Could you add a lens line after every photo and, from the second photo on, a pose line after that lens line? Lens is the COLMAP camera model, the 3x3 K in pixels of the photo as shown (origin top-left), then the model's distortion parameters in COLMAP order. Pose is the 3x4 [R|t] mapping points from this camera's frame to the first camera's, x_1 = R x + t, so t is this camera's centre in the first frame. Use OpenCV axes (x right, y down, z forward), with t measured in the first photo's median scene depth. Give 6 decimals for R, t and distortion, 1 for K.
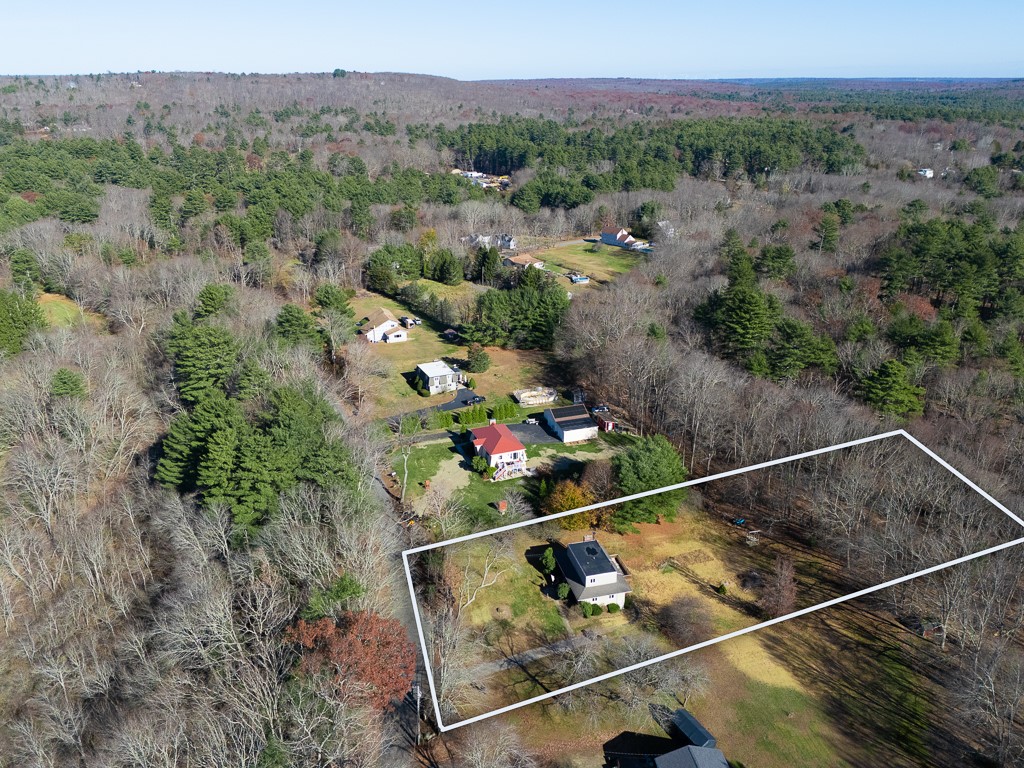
lens RADIAL K [[742.7, 0, 509.3], [0, 742.7, 384.7], [0, 0, 1]] dist [0.128366, -0.171254]
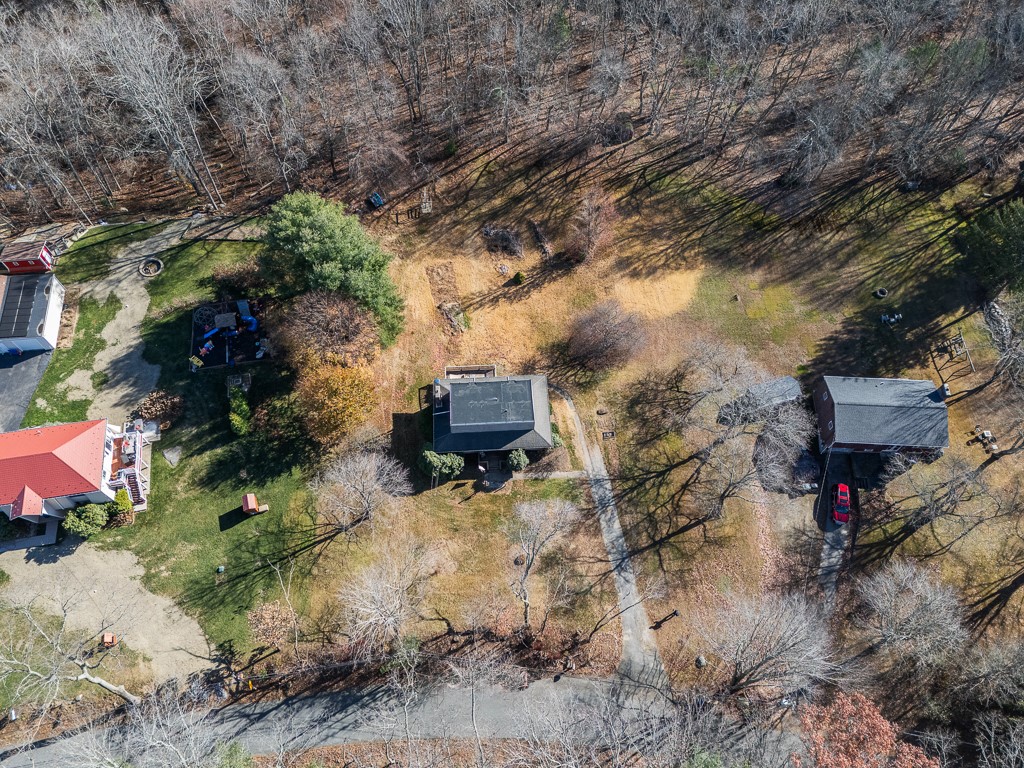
lens RADIAL K [[742.7, 0, 509.3], [0, 742.7, 384.7], [0, 0, 1]] dist [0.128366, -0.171254]
pose [[0.191460, -0.859535, 0.473858, -0.182695], [0.351789, 0.510809, 0.784422, -0.282532], [-0.916290, 0.016512, 0.400174, 0.702979]]
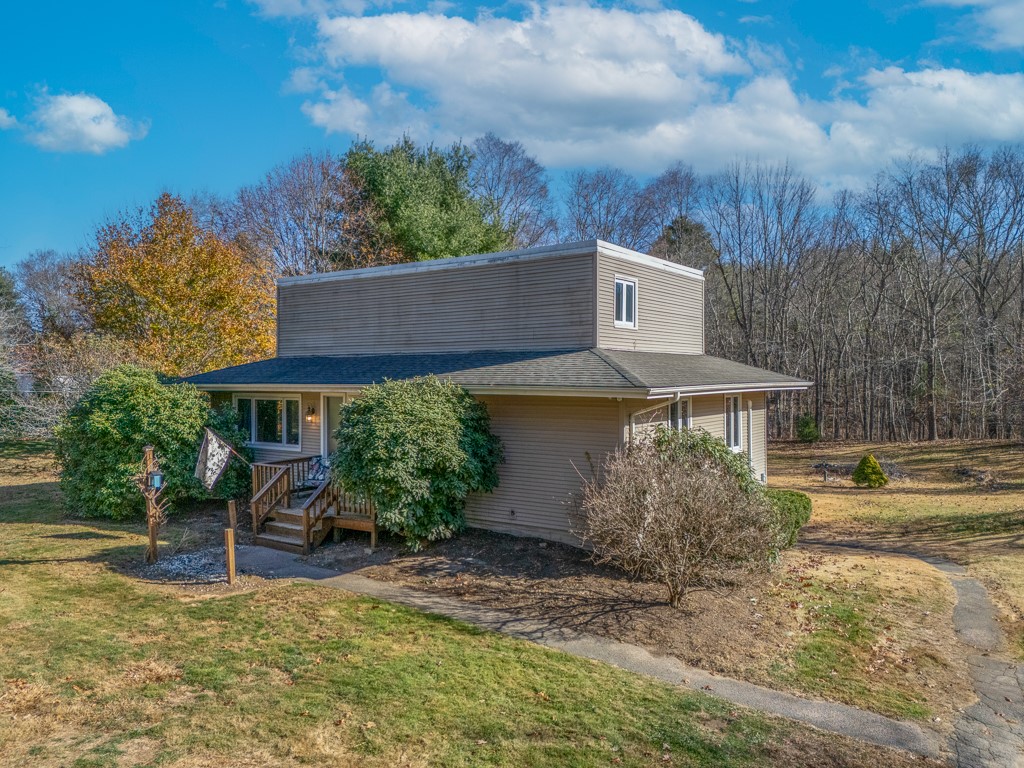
lens RADIAL K [[748.2, 0, 512.0], [0, 748.2, 377.6], [0, 0, 1]] dist [0.084531, -0.081213]
pose [[0.764074, 0.005628, 0.645104, 0.017273], [0.239943, 0.925746, -0.292269, 0.286865], [-0.598847, 0.378103, 0.705988, 0.876416]]
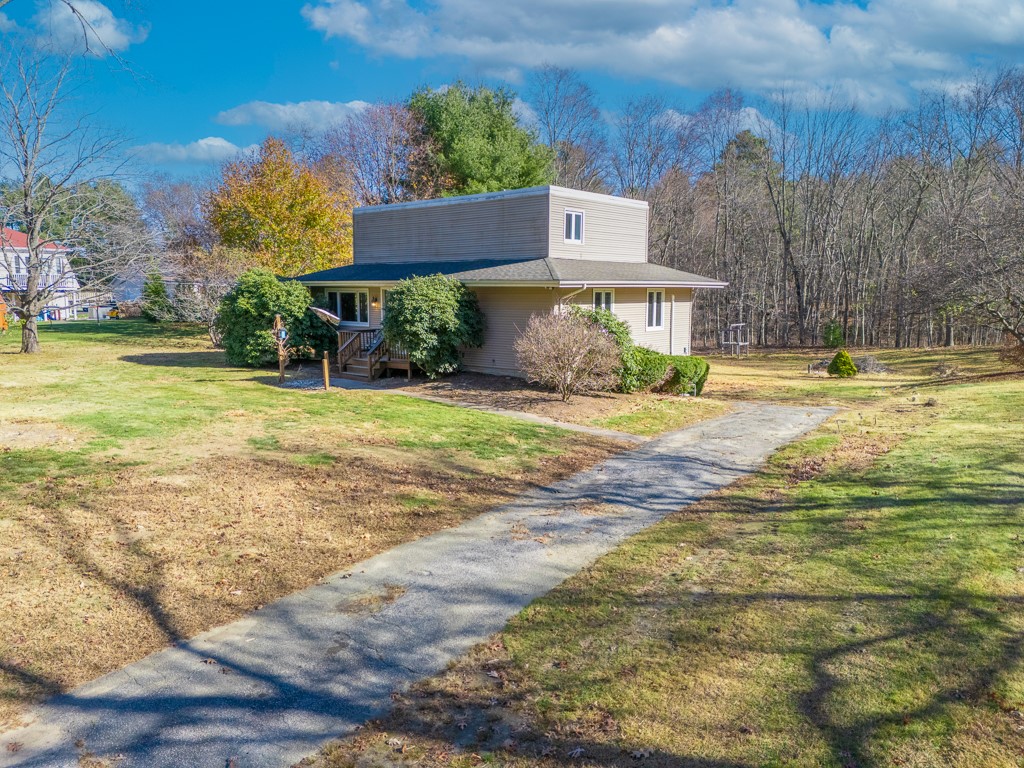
lens RADIAL K [[742.7, 0, 509.3], [0, 742.7, 384.7], [0, 0, 1]] dist [0.128366, -0.171254]
pose [[0.832797, -0.056332, 0.550705, -0.005072], [0.198486, 0.959050, -0.202056, 0.313899], [-0.516771, 0.277579, 0.809875, 0.820500]]
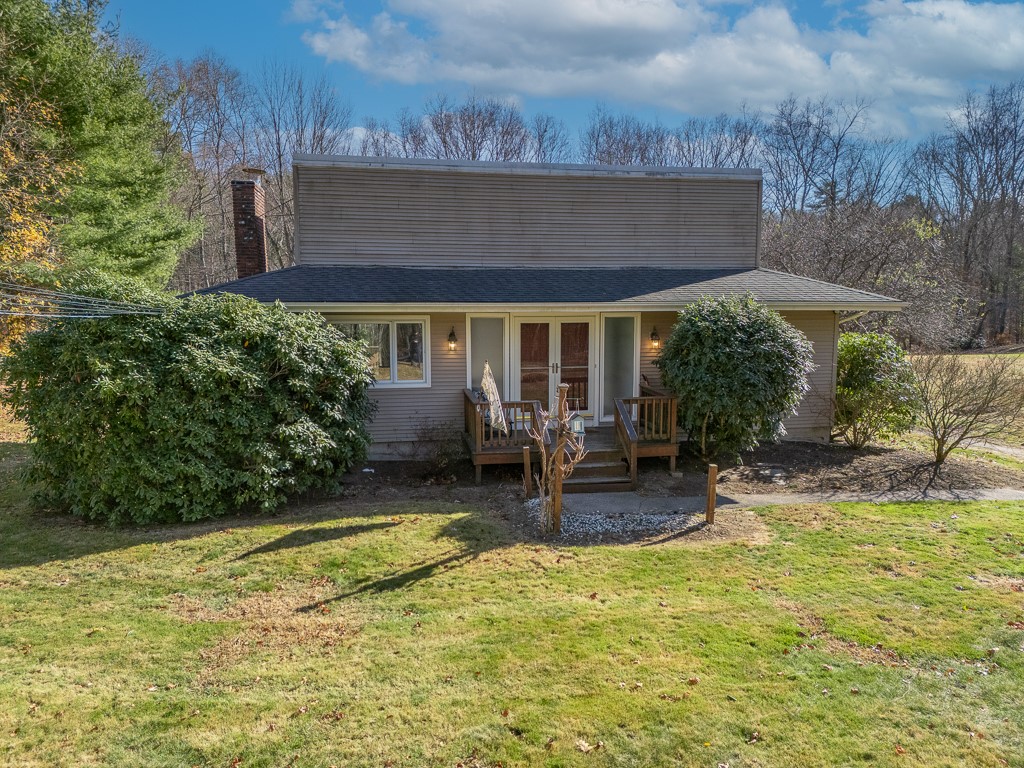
lens RADIAL K [[742.7, 0, 509.3], [0, 742.7, 384.7], [0, 0, 1]] dist [0.128366, -0.171254]
pose [[0.060729, -0.111165, 0.991945, -0.029463], [0.375893, 0.923165, 0.080444, 0.246757], [-0.924671, 0.367980, 0.097849, 0.976112]]
